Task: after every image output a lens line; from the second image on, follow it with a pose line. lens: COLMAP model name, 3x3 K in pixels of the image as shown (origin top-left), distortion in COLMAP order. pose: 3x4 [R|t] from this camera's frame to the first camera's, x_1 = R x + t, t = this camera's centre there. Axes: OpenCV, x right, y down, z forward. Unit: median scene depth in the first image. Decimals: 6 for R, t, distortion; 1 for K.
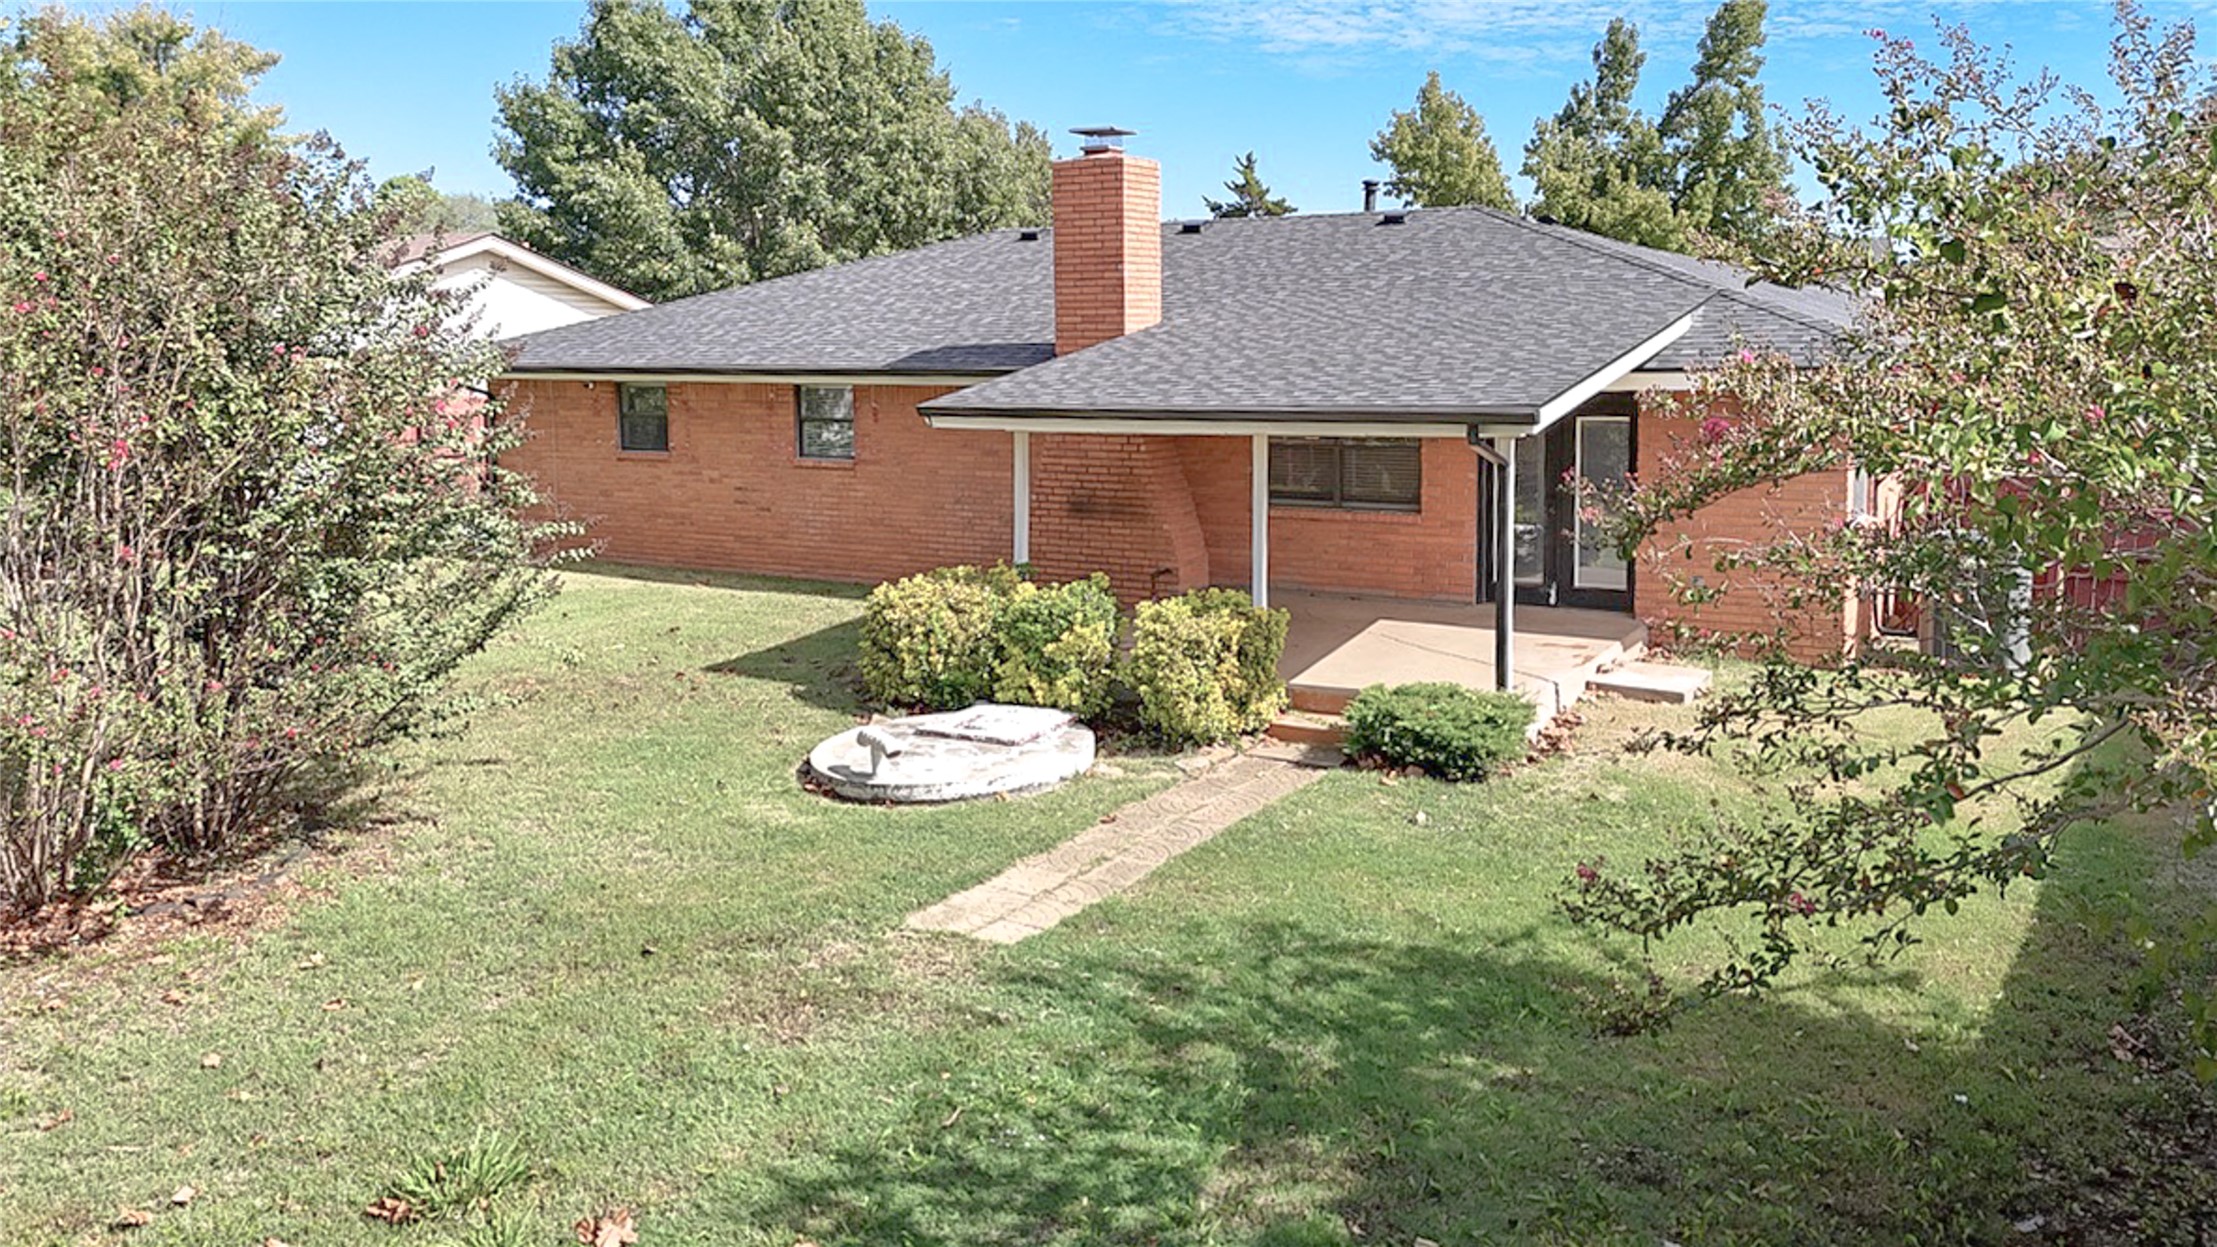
lens RADIAL K [[1653.2, 0, 1108.5], [0, 1653.2, 623.5], [0, 0, 1]] dist [0.100162, -0.109605]
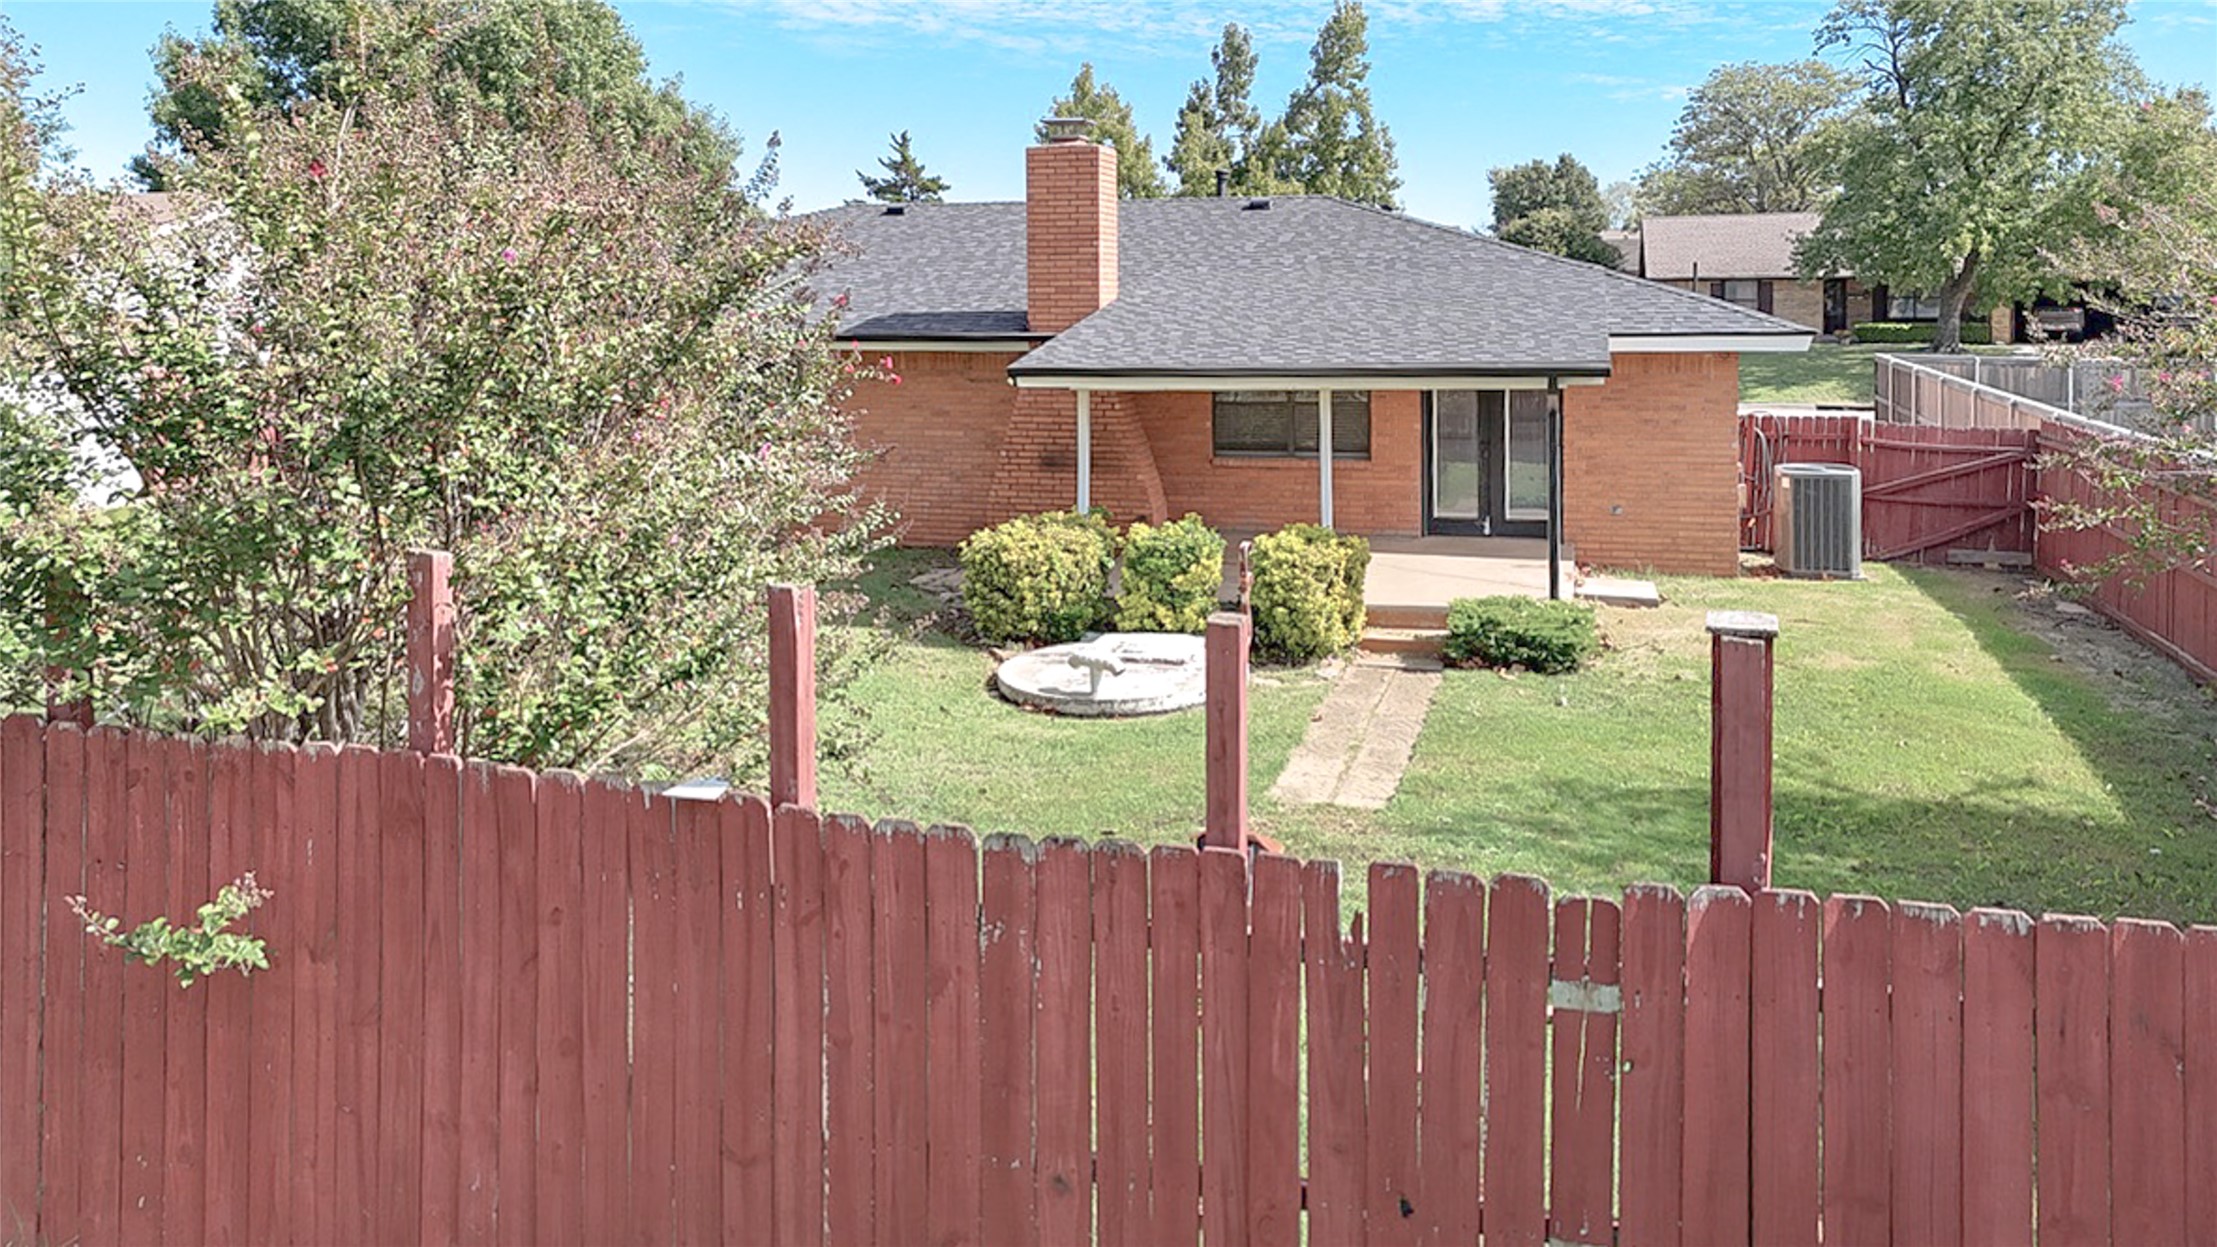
lens RADIAL K [[1655.4, 0, 1102.3], [0, 1655.4, 524.0], [0, 0, 1]] dist [0.056107, -0.000510]
pose [[0.968431, -0.028533, 0.247643, -0.344544], [0.038991, 0.998538, -0.037428, 0.016454], [-0.246213, 0.045902, 0.968128, -0.074821]]
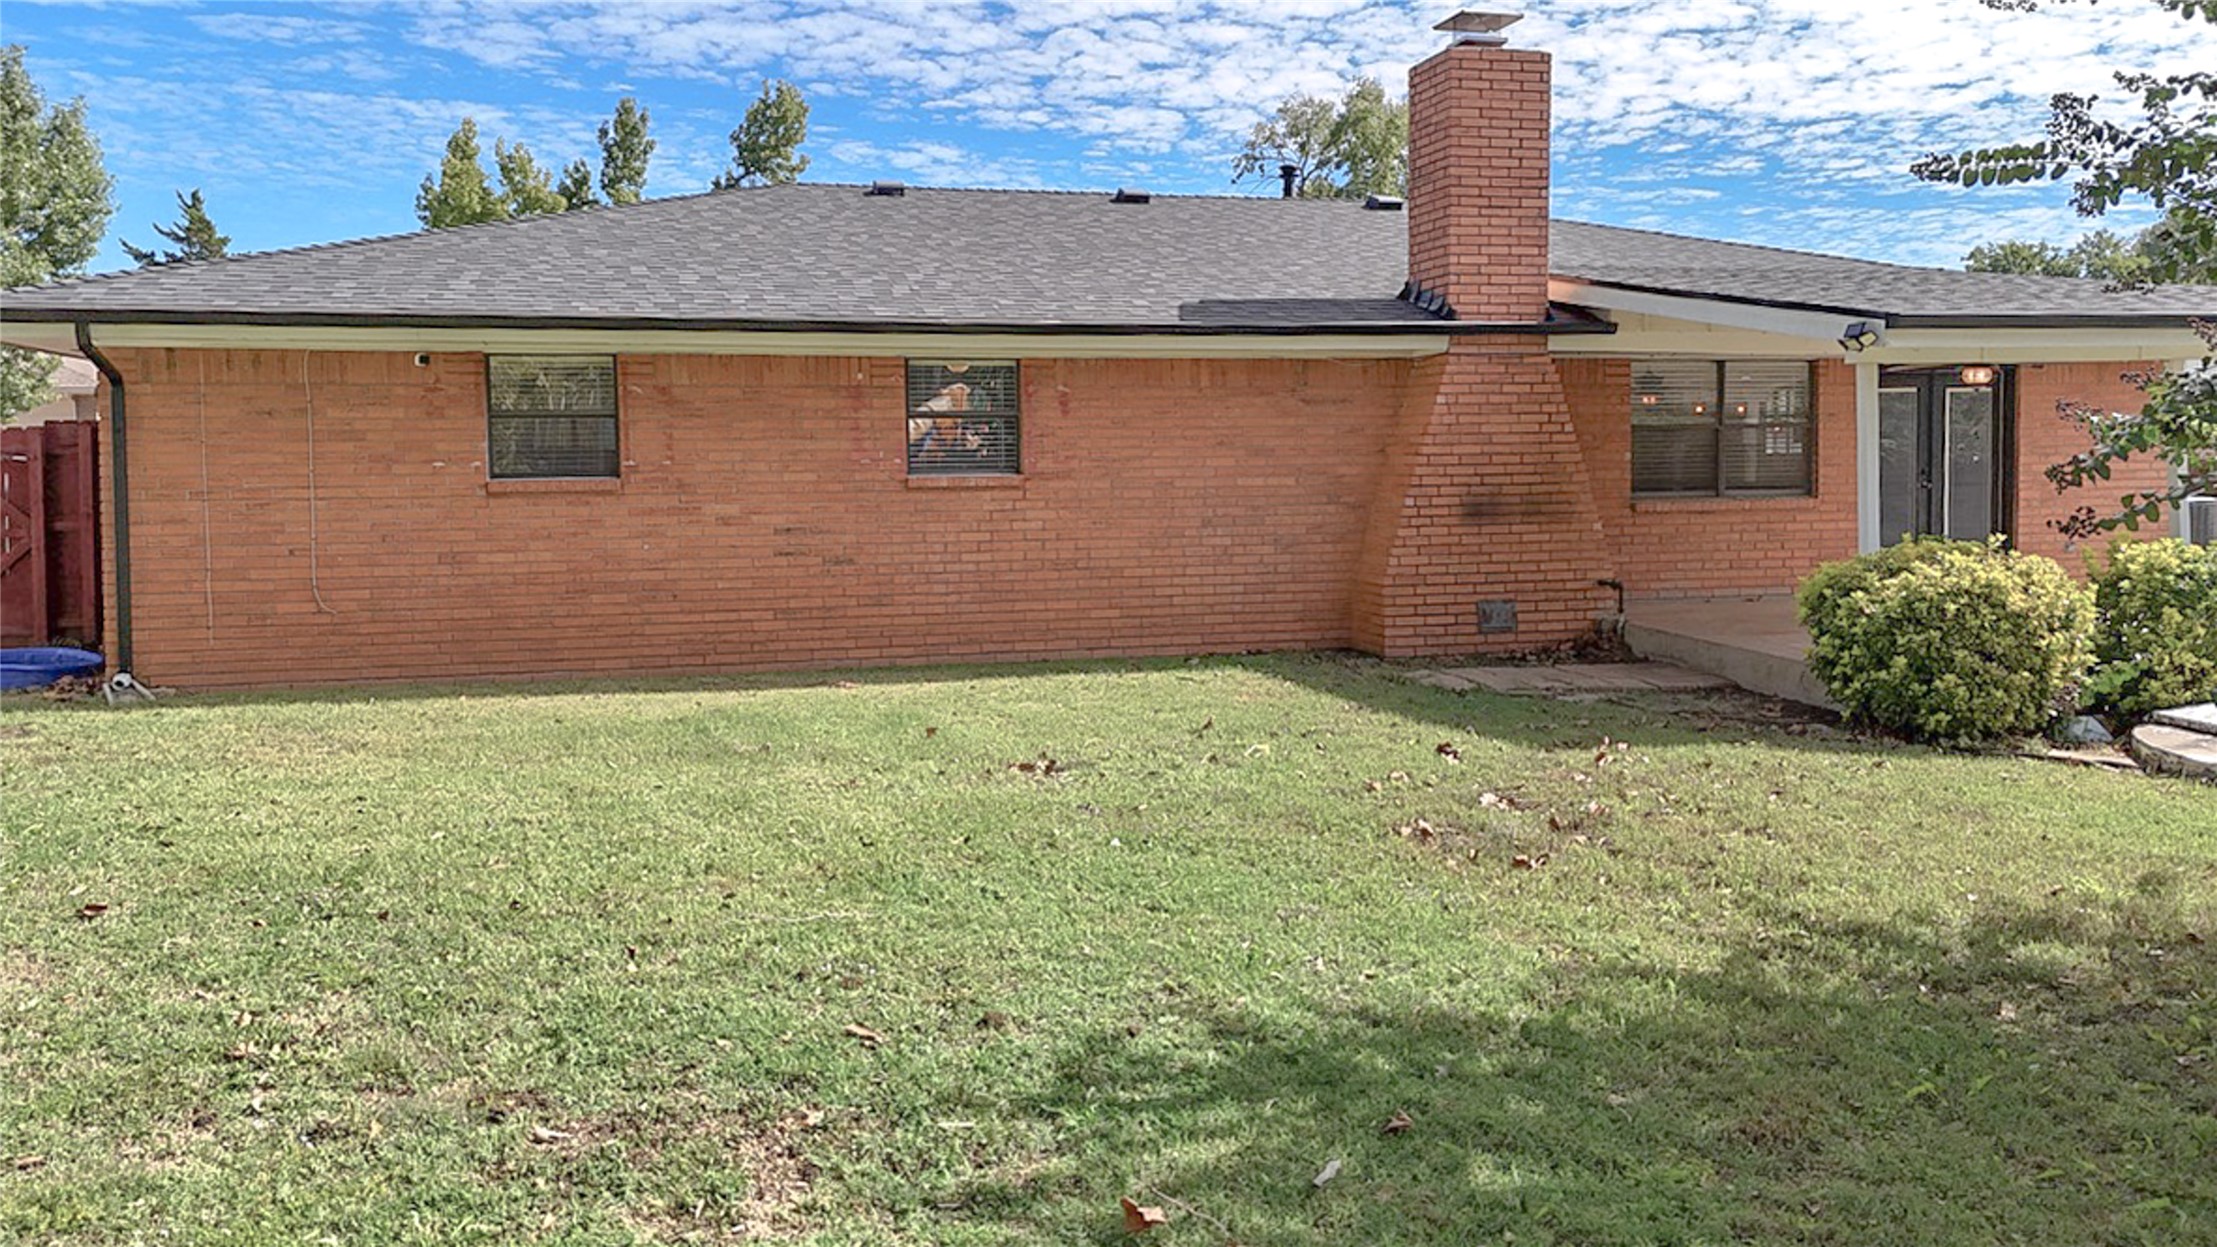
lens RADIAL K [[1653.2, 0, 1108.5], [0, 1653.2, 623.5], [0, 0, 1]] dist [0.100162, -0.109605]
pose [[0.719520, -0.070340, 0.690900, -1.054134], [0.122411, 0.992126, -0.026475, -0.032630], [-0.683598, 0.103623, 0.722465, 0.918952]]
